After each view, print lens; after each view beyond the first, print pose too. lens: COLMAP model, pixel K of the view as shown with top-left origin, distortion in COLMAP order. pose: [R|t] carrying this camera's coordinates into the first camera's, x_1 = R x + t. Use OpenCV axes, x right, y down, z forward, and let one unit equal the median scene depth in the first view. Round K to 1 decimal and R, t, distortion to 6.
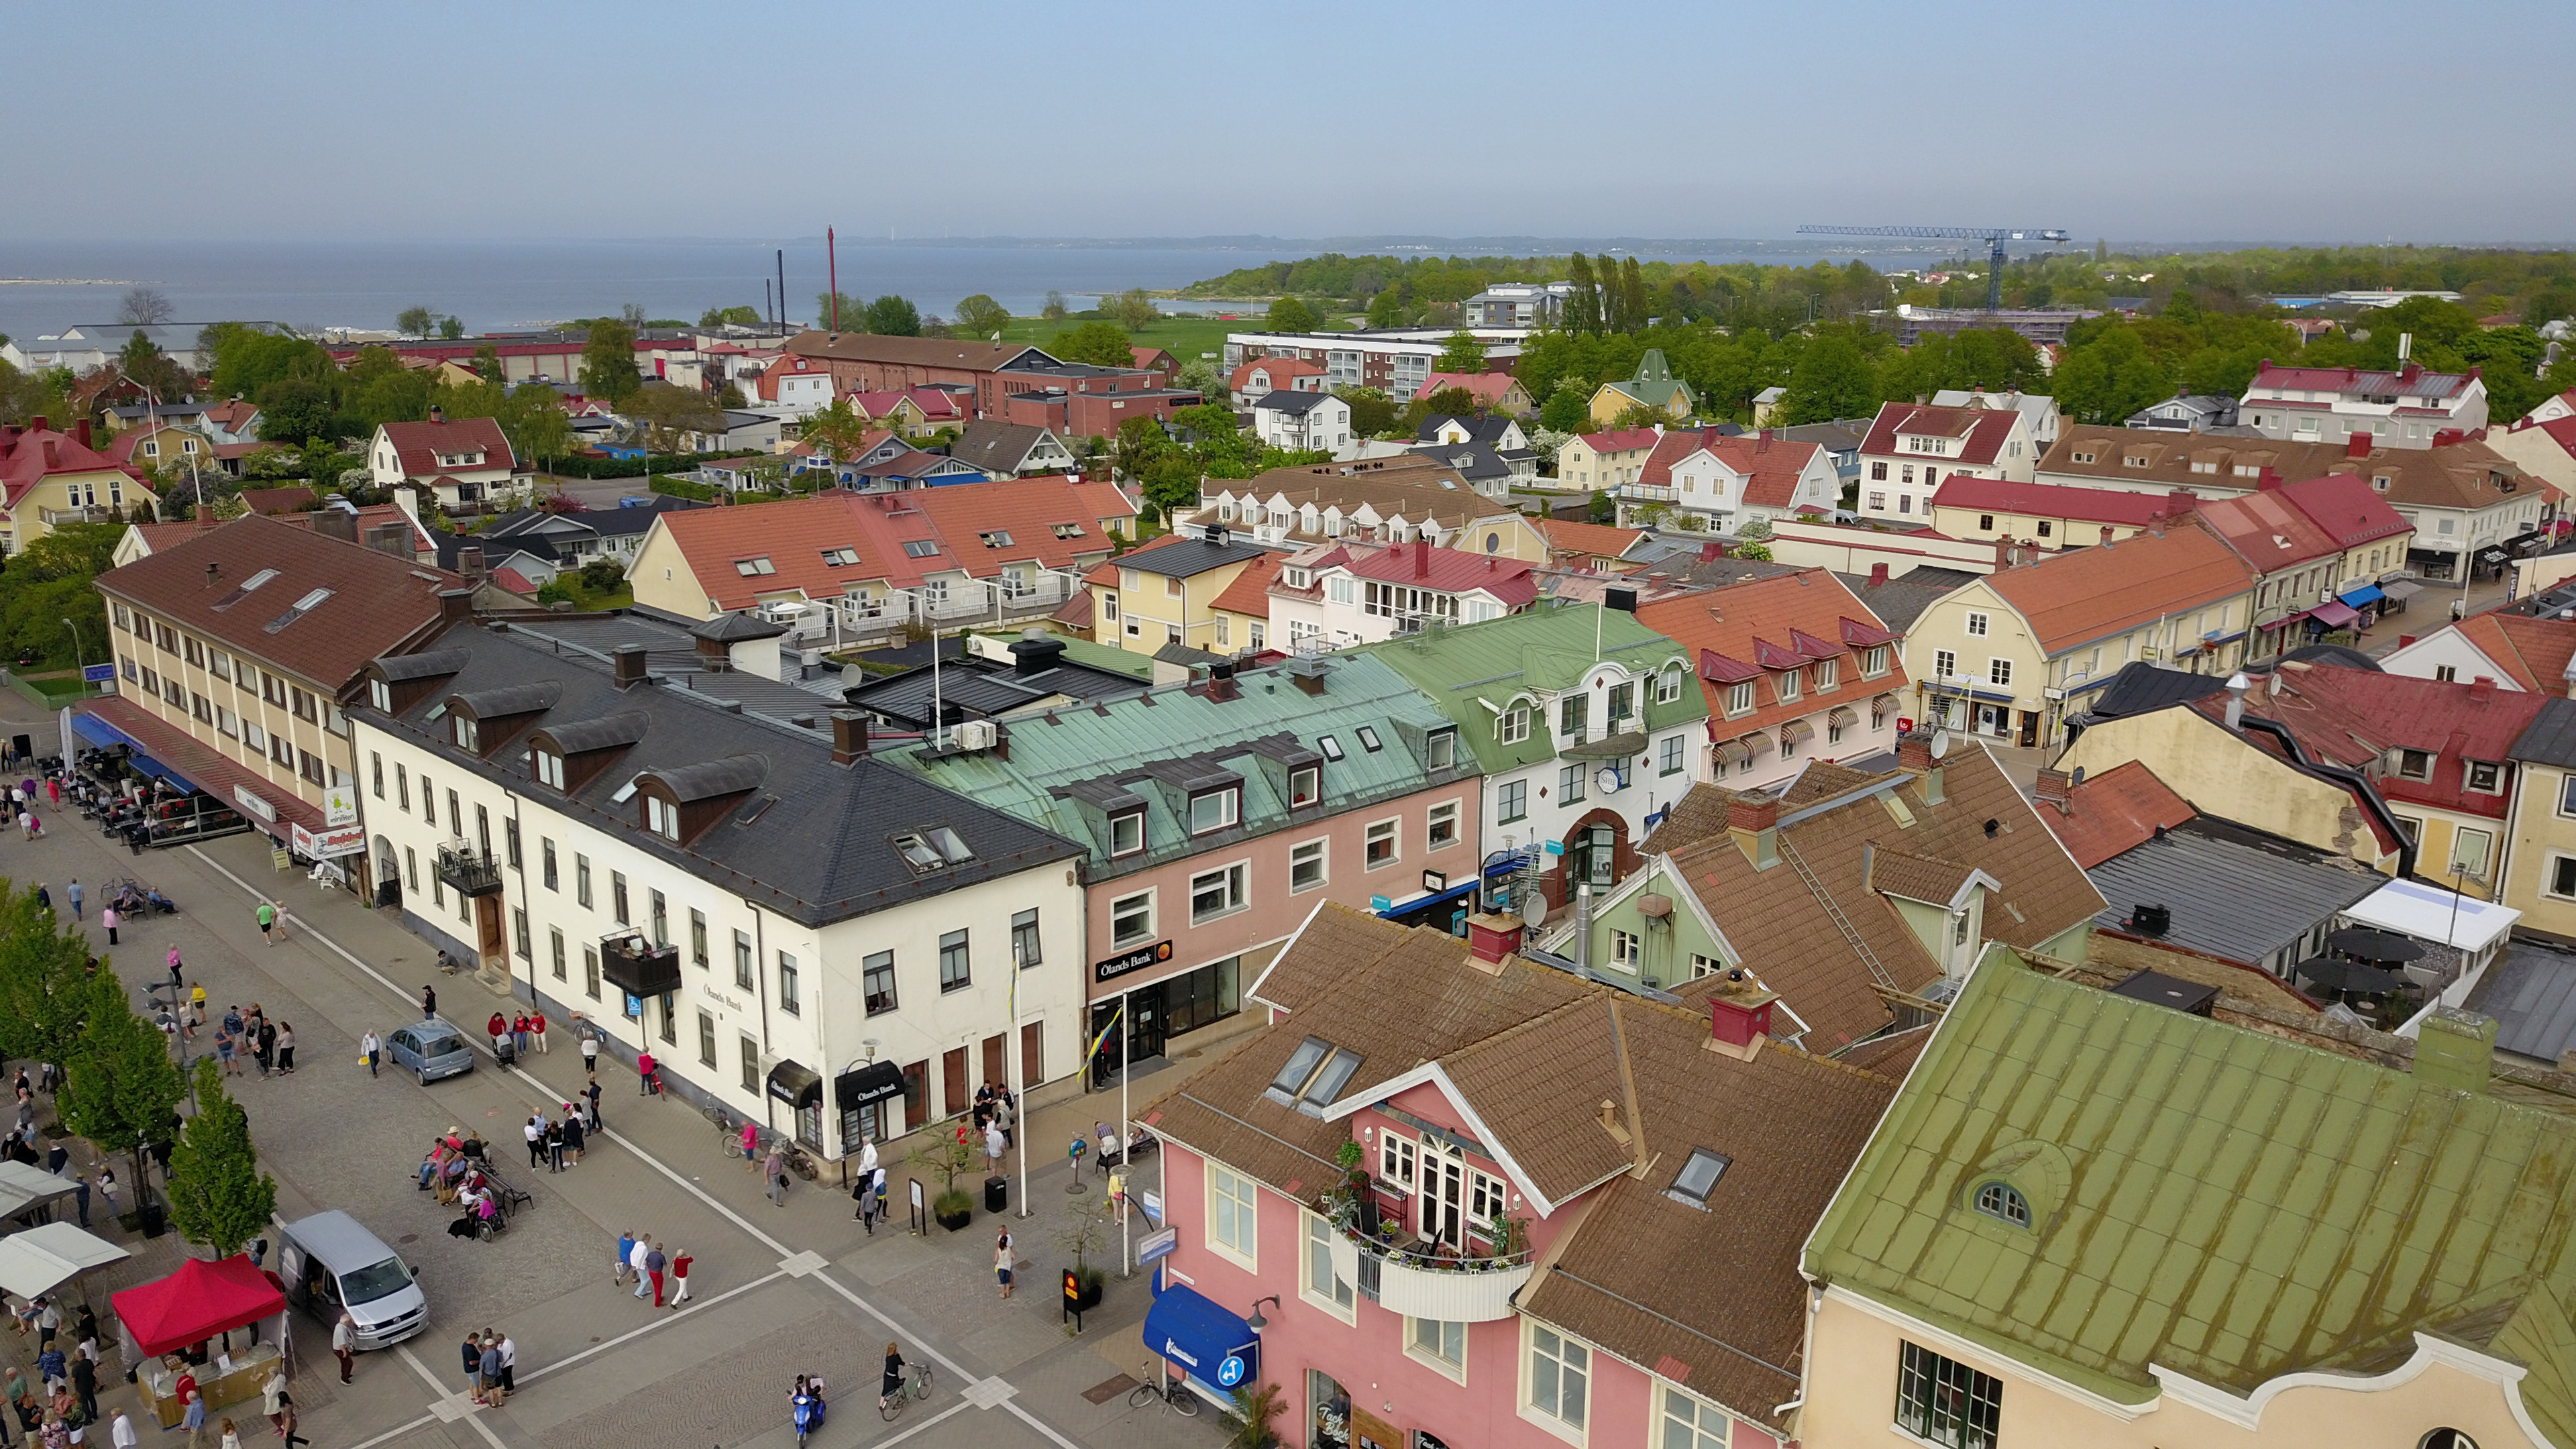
lens RADIAL K [[1990.5, 0, 1288.0], [0, 1990.5, 724.5], [0, 0, 1]] dist [0.009987, -0.001129]
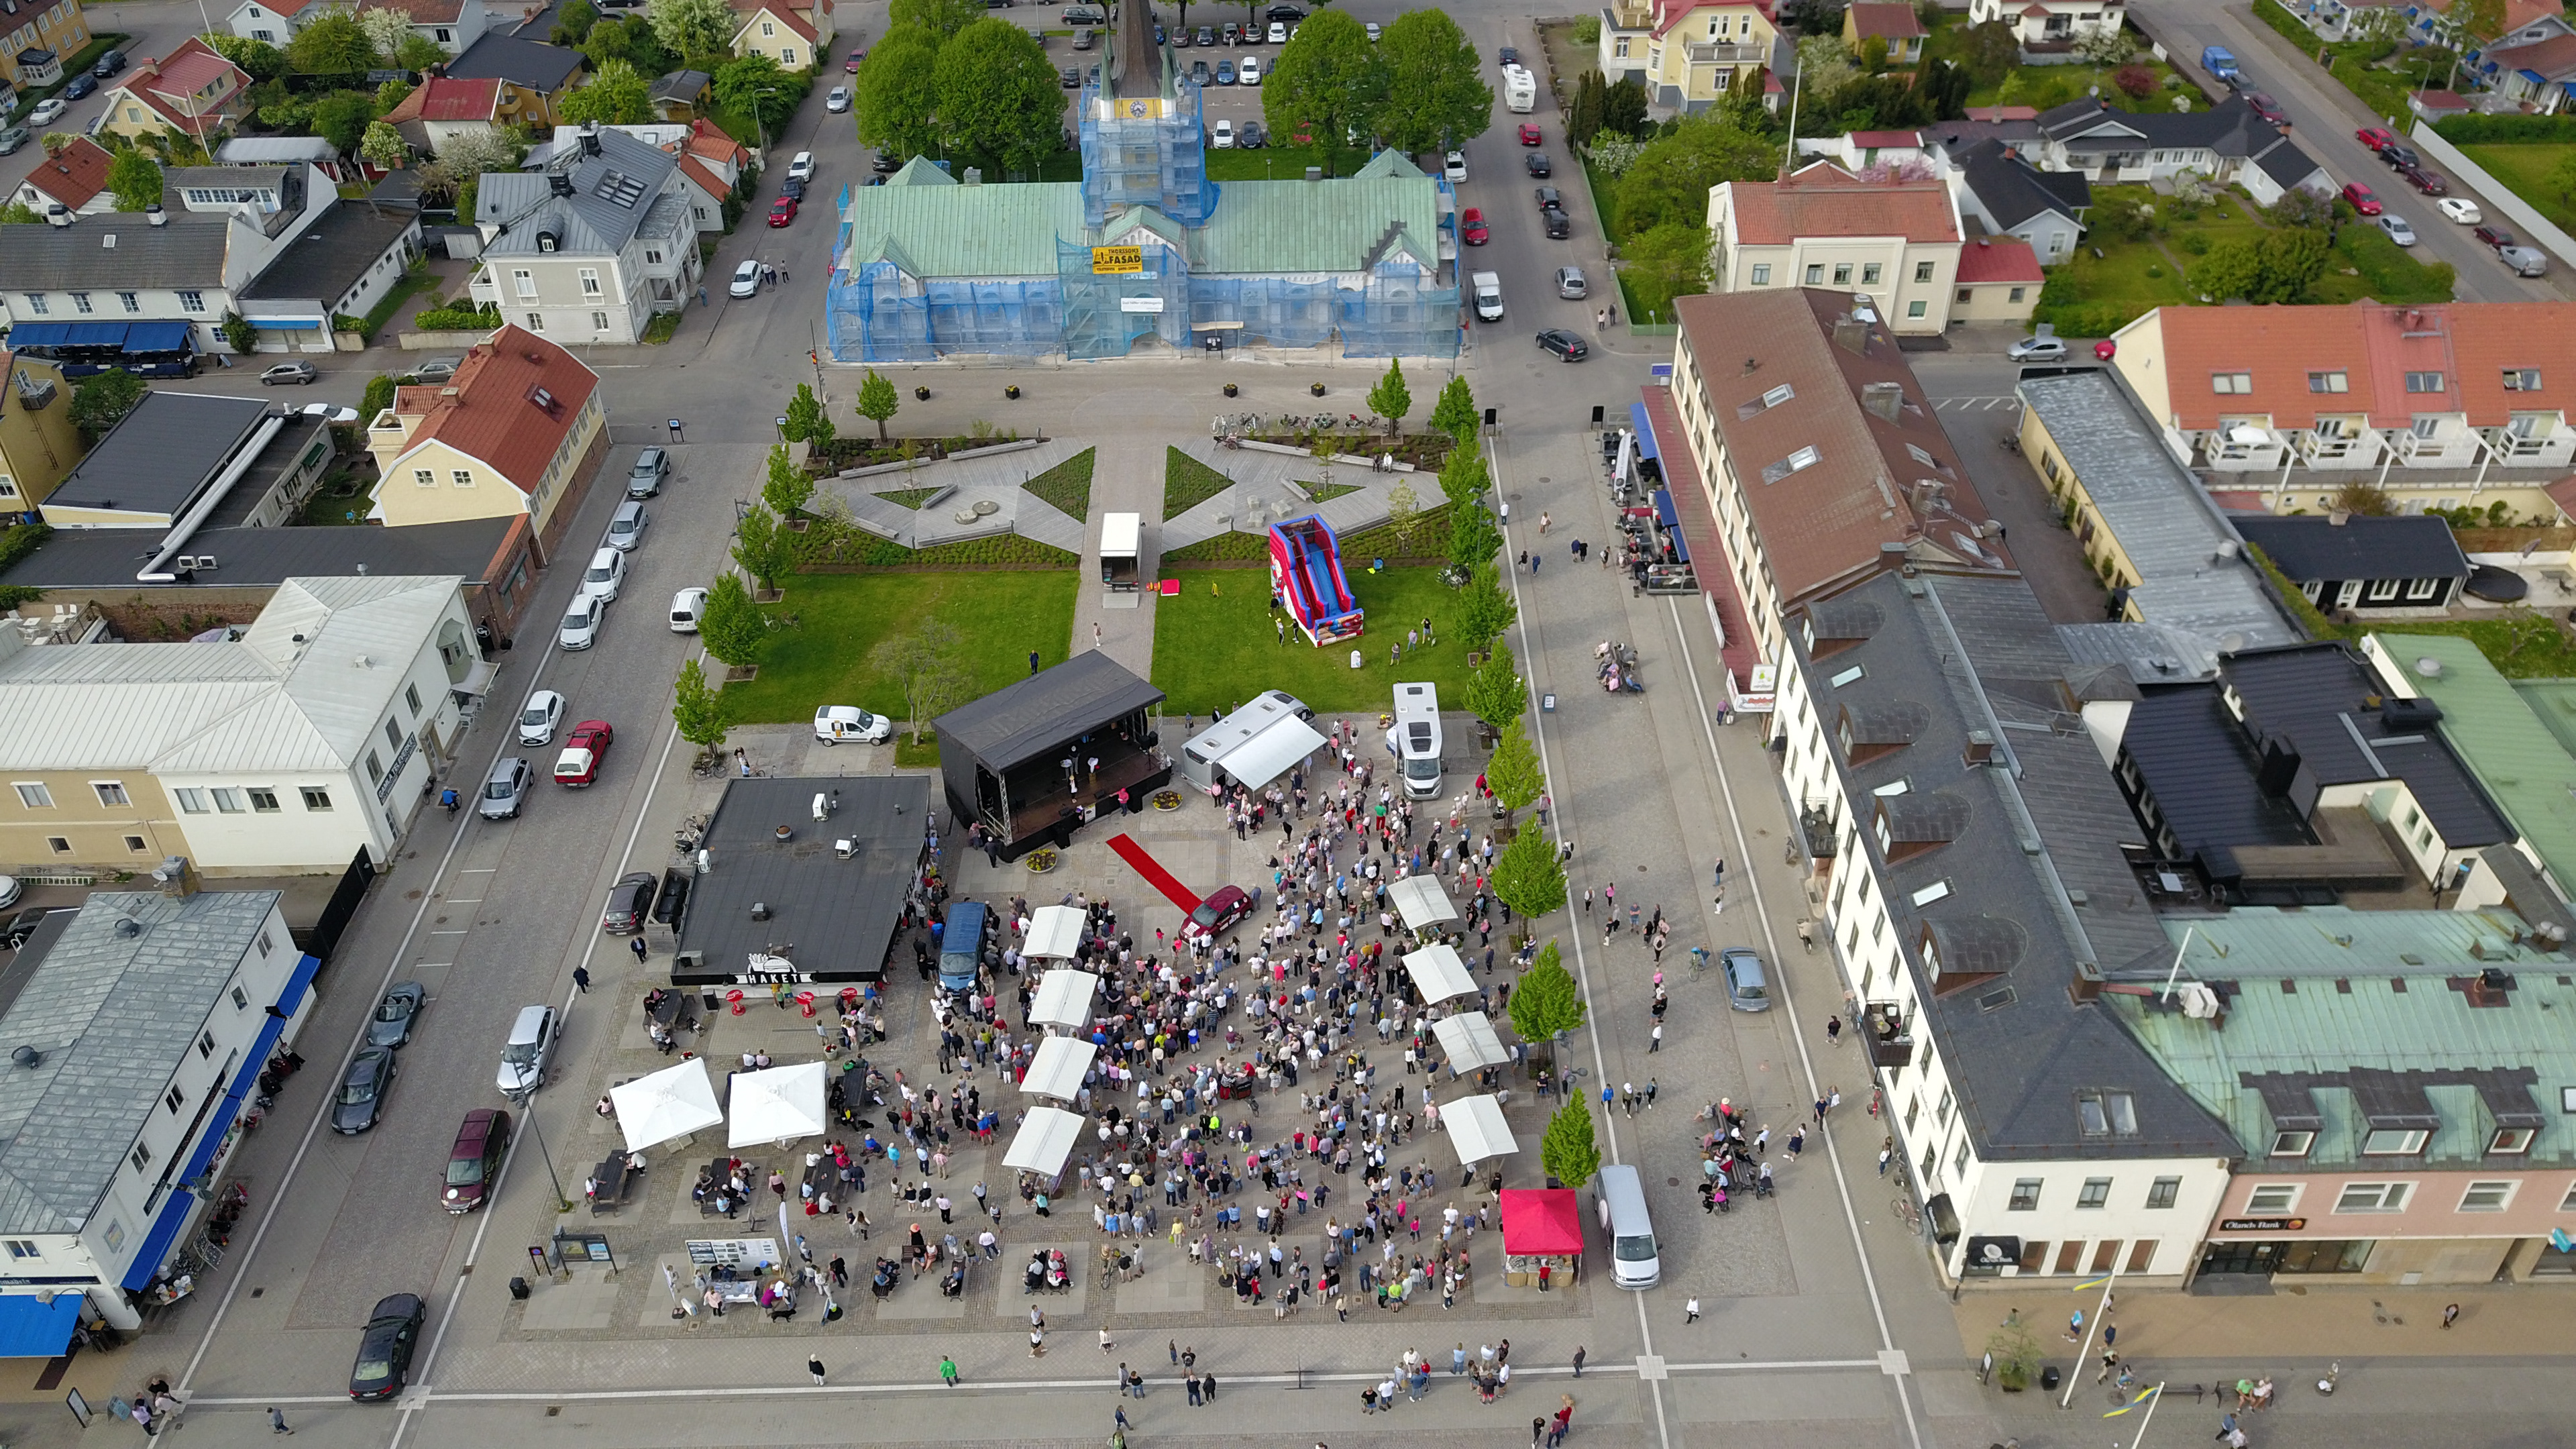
lens RADIAL K [[1990.5, 0, 1288.0], [0, 1990.5, 724.5], [0, 0, 1]] dist [0.009987, -0.001129]
pose [[0.723509, 0.409470, -0.555760, 0.043321], [-0.154414, 0.880679, 0.447840, -0.602692], [0.672823, -0.238199, 0.700407, -0.160210]]
